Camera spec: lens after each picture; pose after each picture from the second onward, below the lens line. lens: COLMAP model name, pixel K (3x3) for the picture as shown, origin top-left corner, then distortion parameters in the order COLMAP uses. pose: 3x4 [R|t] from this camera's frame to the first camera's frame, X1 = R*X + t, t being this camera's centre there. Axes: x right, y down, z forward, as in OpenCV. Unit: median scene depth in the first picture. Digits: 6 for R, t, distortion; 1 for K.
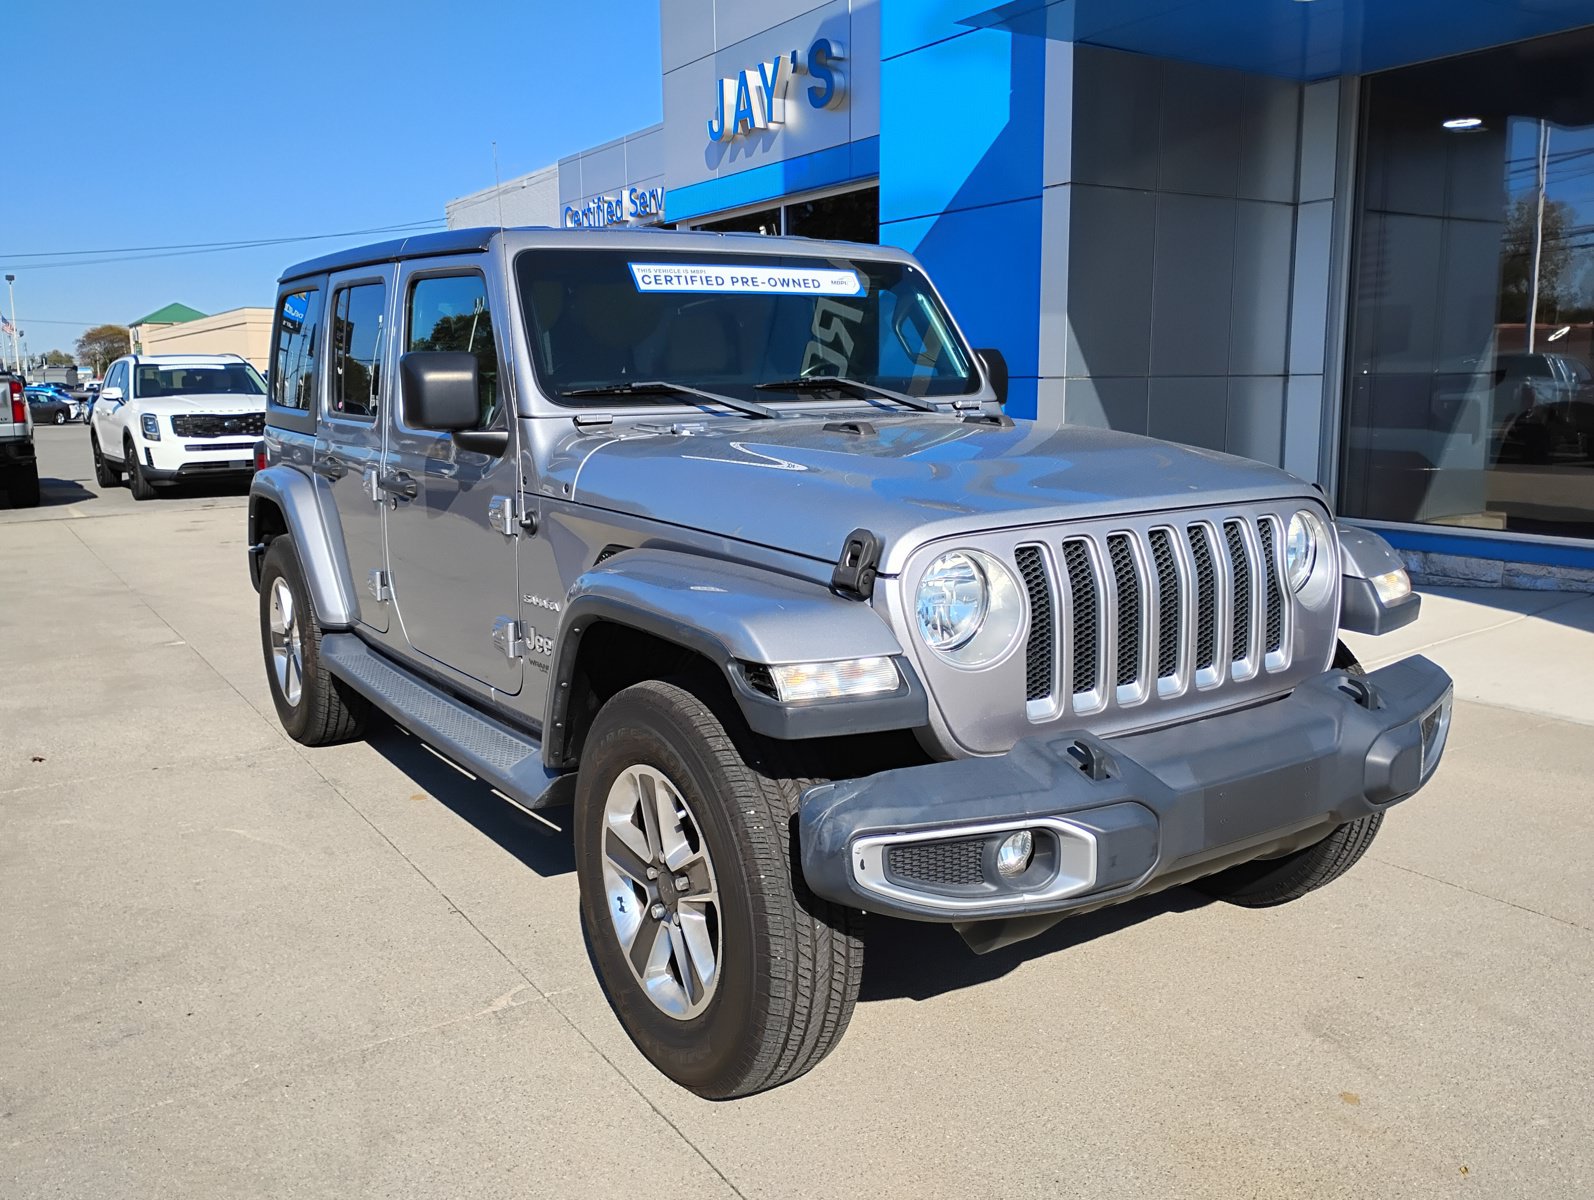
lens RADIAL K [[1322.5, 0, 800.6], [0, 1322.5, 594.9], [0, 0, 1]] dist [0.063159, -0.070428]
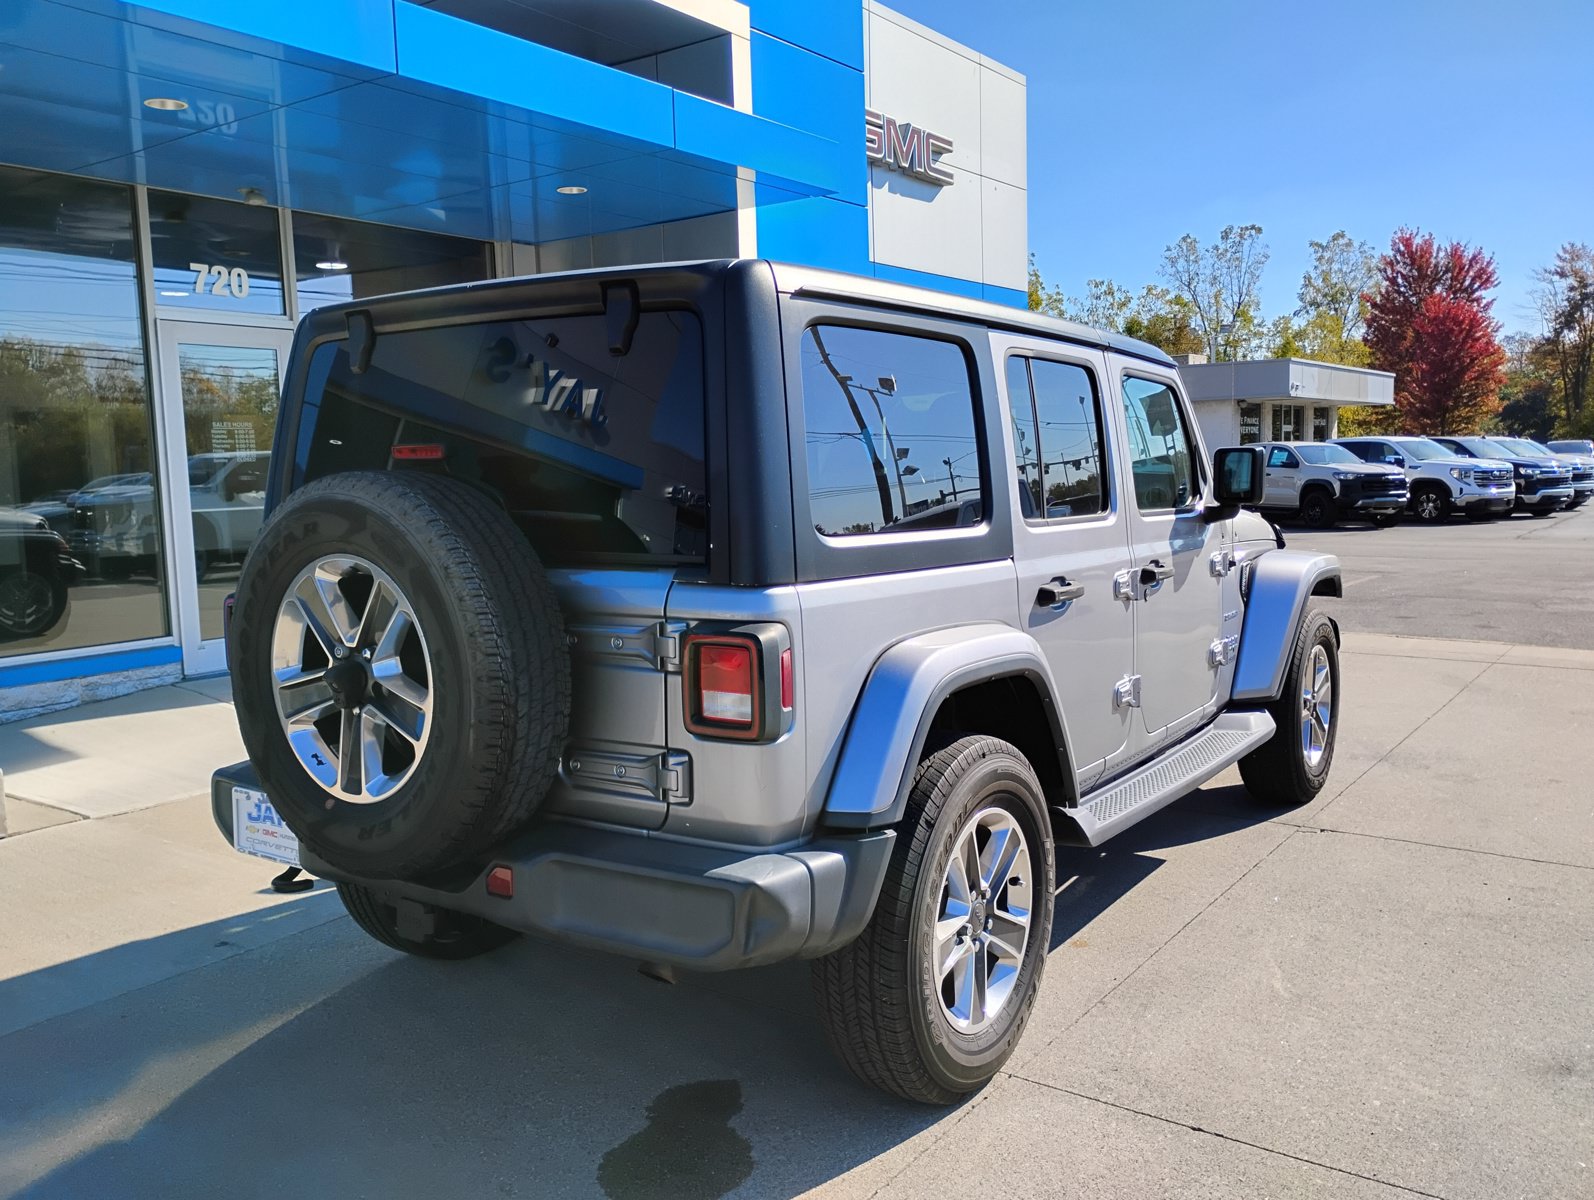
lens RADIAL K [[1322.5, 0, 789.9], [0, 1322.5, 600.5], [0, 0, 1]] dist [0.063159, -0.070428]
pose [[-0.371001, -0.077098, 0.925427, -0.940806], [0.177579, 0.972267, 0.152191, -0.219652], [-0.911496, 0.220799, -0.347021, 1.328909]]
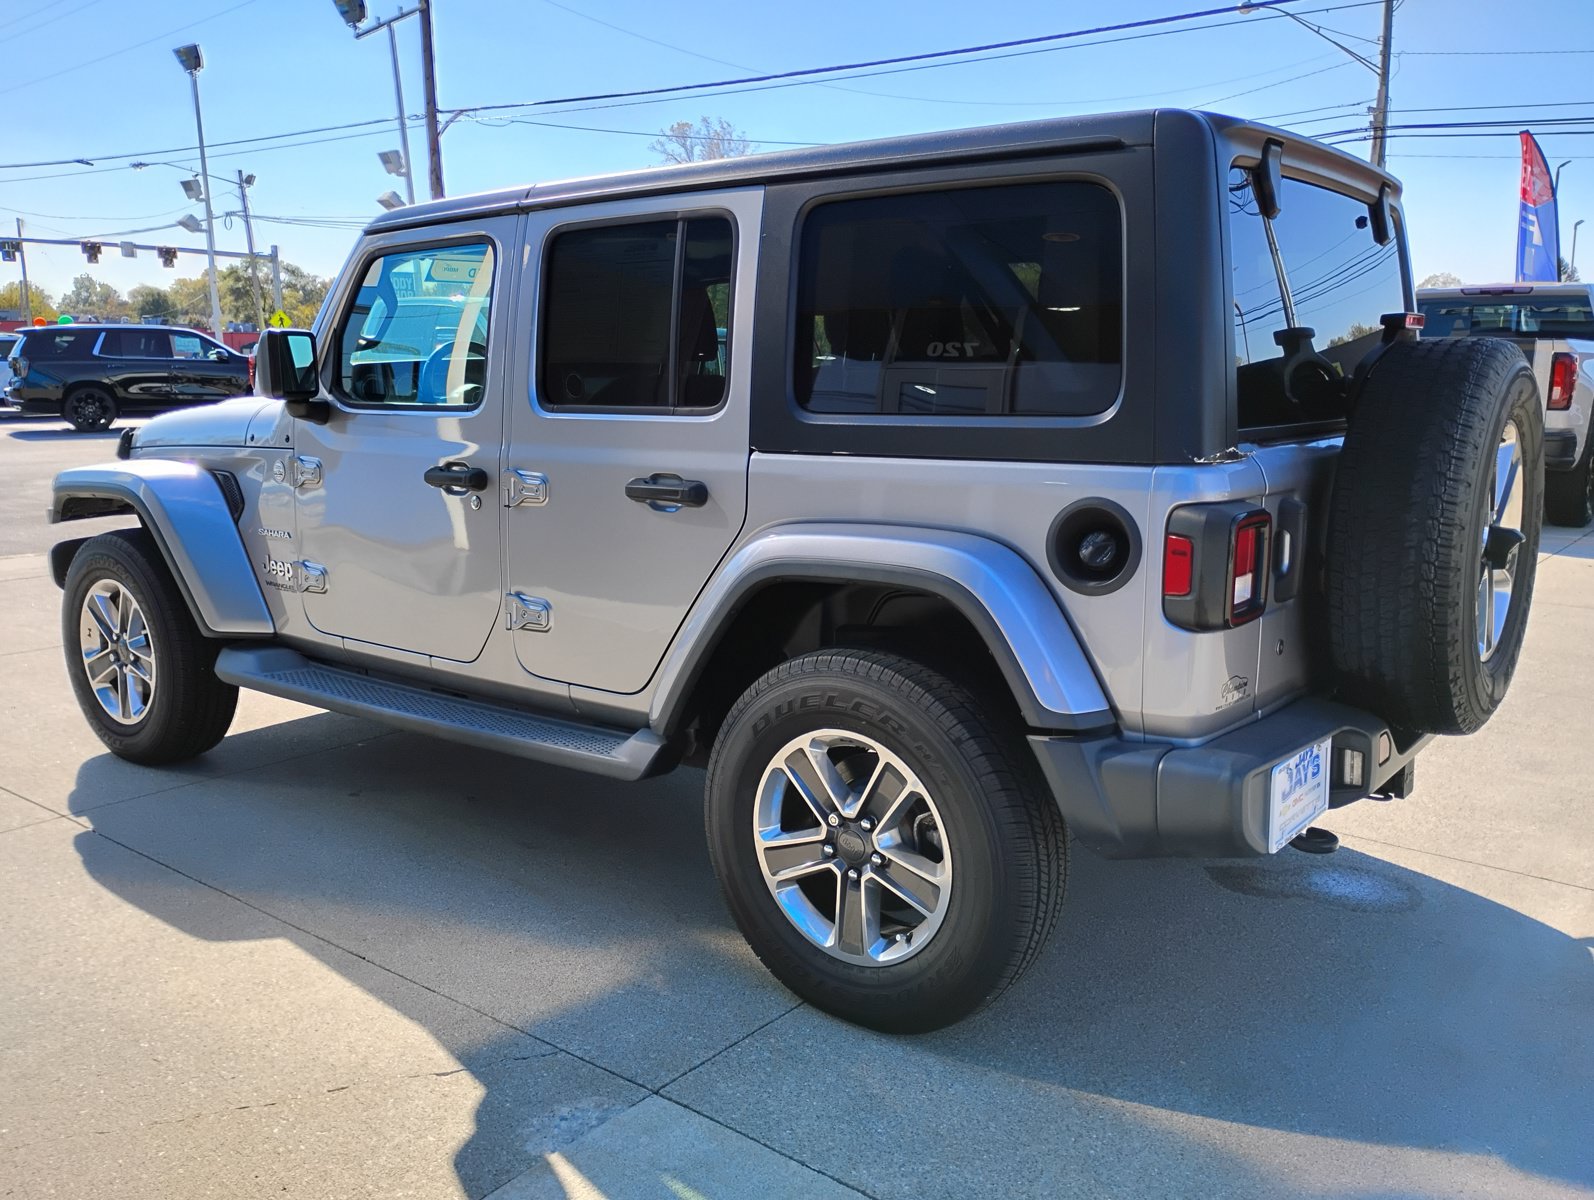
lens RADIAL K [[1322.5, 0, 804.2], [0, 1322.5, 601.5], [0, 0, 1]] dist [0.063159, -0.070428]
pose [[-0.945169, 0.073239, -0.318263, 0.099287], [-0.041925, 0.939255, 0.340650, -0.295330], [0.323879, 0.335315, -0.884684, 1.732354]]
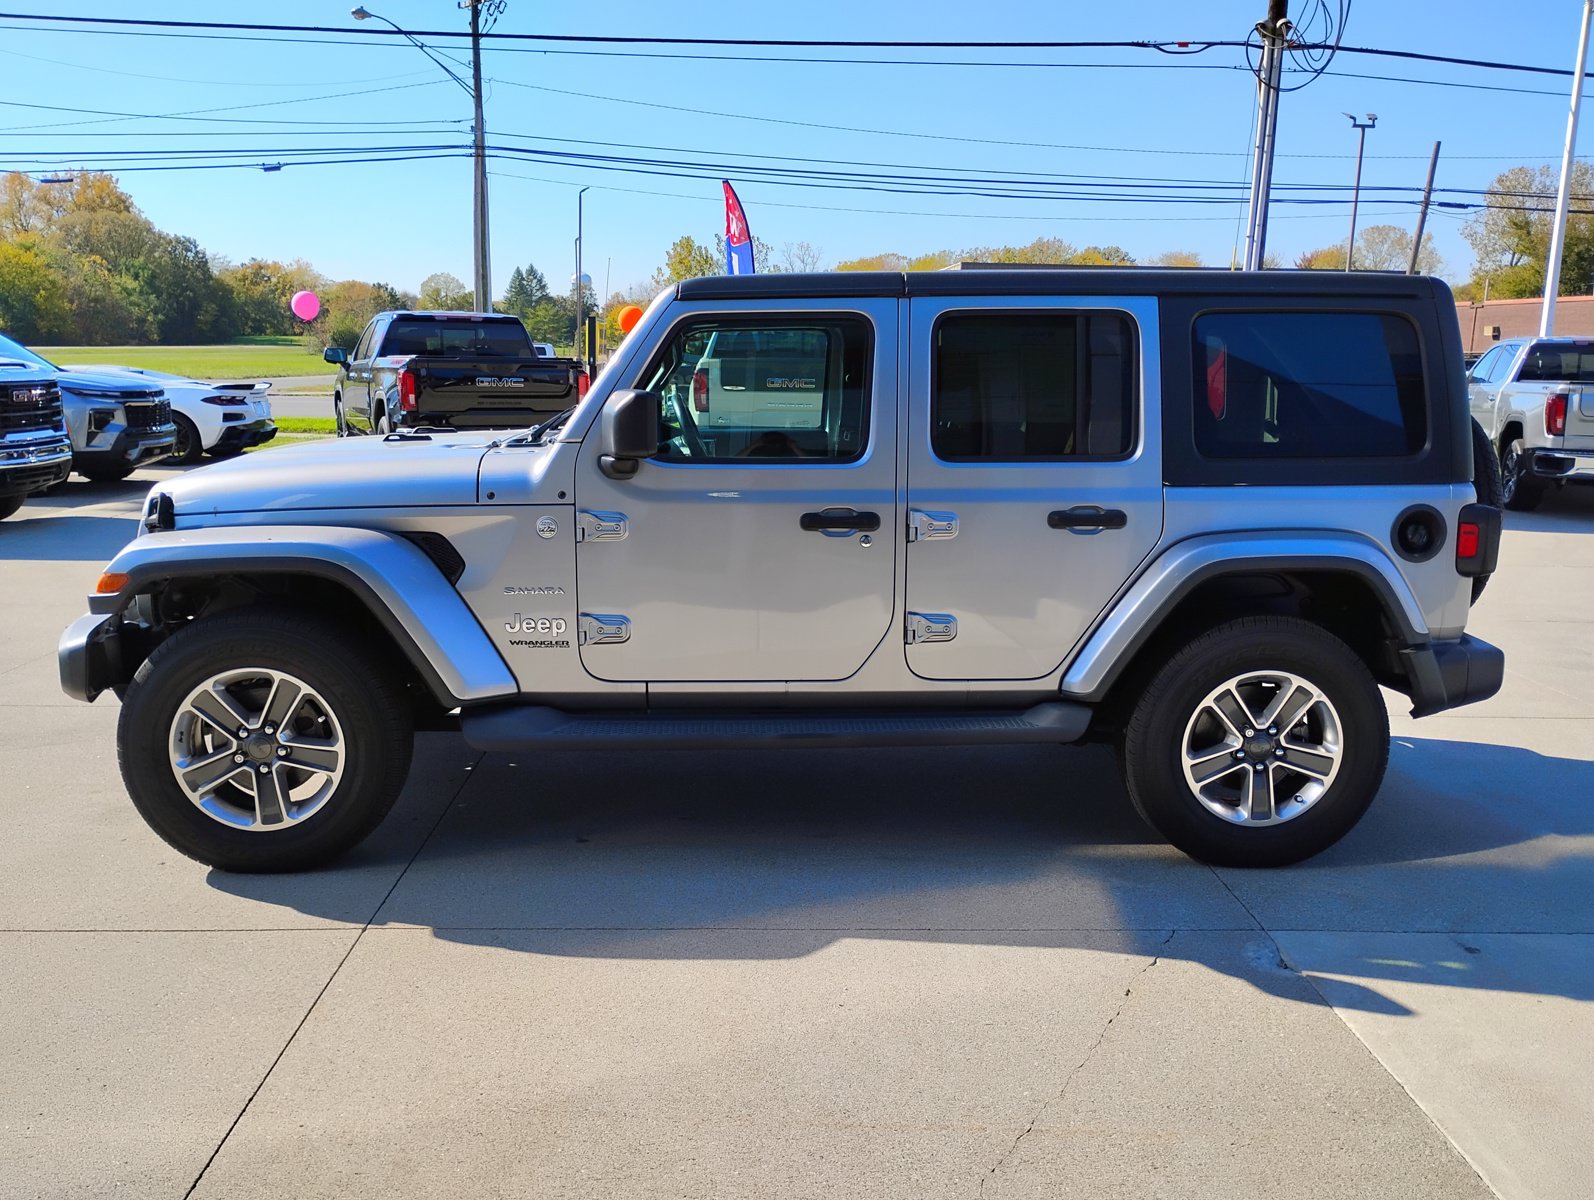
lens RADIAL K [[1322.5, 0, 798.3], [0, 1322.5, 604.5], [0, 0, 1]] dist [0.063159, -0.070428]
pose [[-0.505237, 0.166201, -0.846825, 0.765649], [-0.154119, 0.948127, 0.278033, -0.281165], [0.849107, 0.270985, -0.453414, 1.377583]]
